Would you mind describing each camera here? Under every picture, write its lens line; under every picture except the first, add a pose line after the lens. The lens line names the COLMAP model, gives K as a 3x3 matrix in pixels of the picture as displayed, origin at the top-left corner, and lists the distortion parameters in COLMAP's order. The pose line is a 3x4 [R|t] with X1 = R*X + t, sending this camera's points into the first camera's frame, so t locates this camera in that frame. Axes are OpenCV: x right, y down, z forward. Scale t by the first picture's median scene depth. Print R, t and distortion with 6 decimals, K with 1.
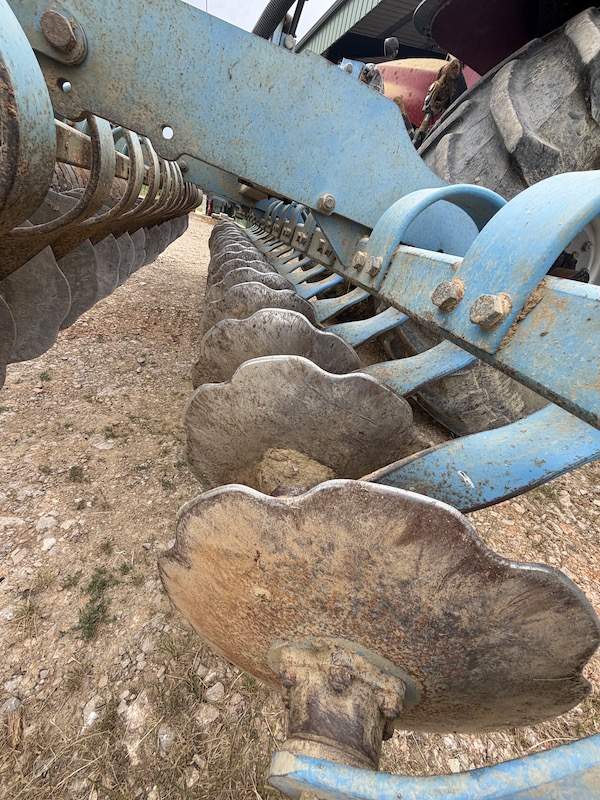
lens RADIAL K [[319.6, 0, 299.0], [0, 319.6, 398.0], [0, 0, 1]] dist [0.000271, 0.000239]
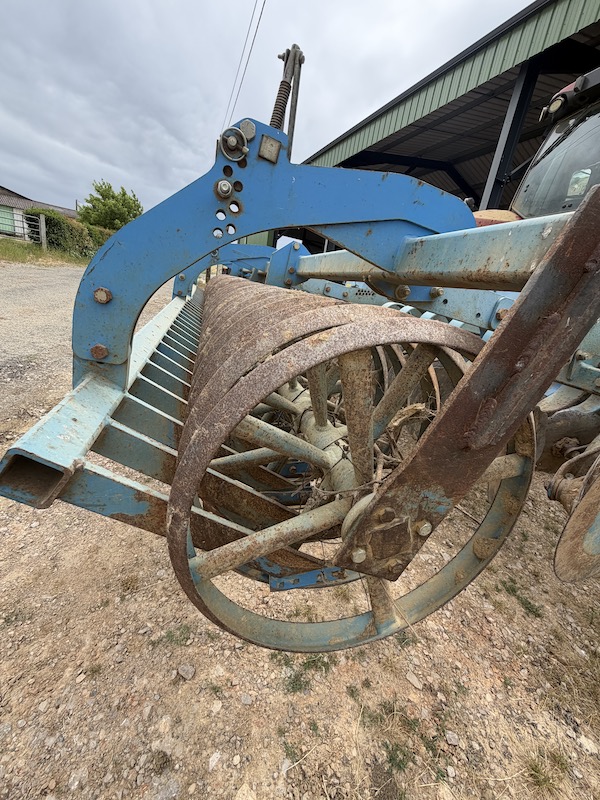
lens RADIAL K [[319.6, 0, 299.0], [0, 319.6, 398.0], [0, 0, 1]] dist [0.000271, 0.000239]
pose [[0.997809, -0.057992, 0.031843, -1.392370], [0.062139, 0.986706, -0.150168, -0.186172], [-0.022711, 0.151817, 0.988148, -0.639602]]
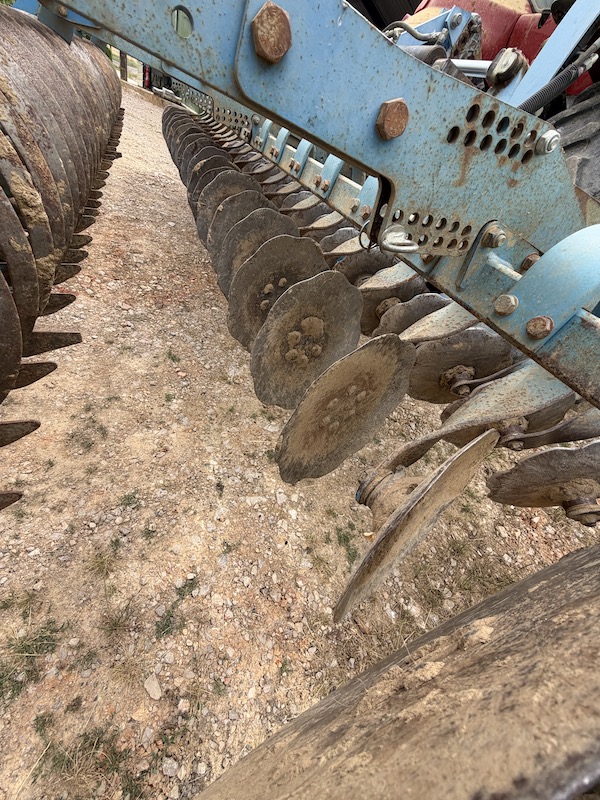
lens RADIAL K [[319.6, 0, 299.0], [0, 319.6, 398.0], [0, 0, 1]] dist [0.000271, 0.000239]
pose [[0.986915, -0.016374, 0.160410, -0.834793], [-0.022135, 0.971654, 0.235370, -0.287047], [-0.159717, -0.235841, 0.958577, -0.150721]]
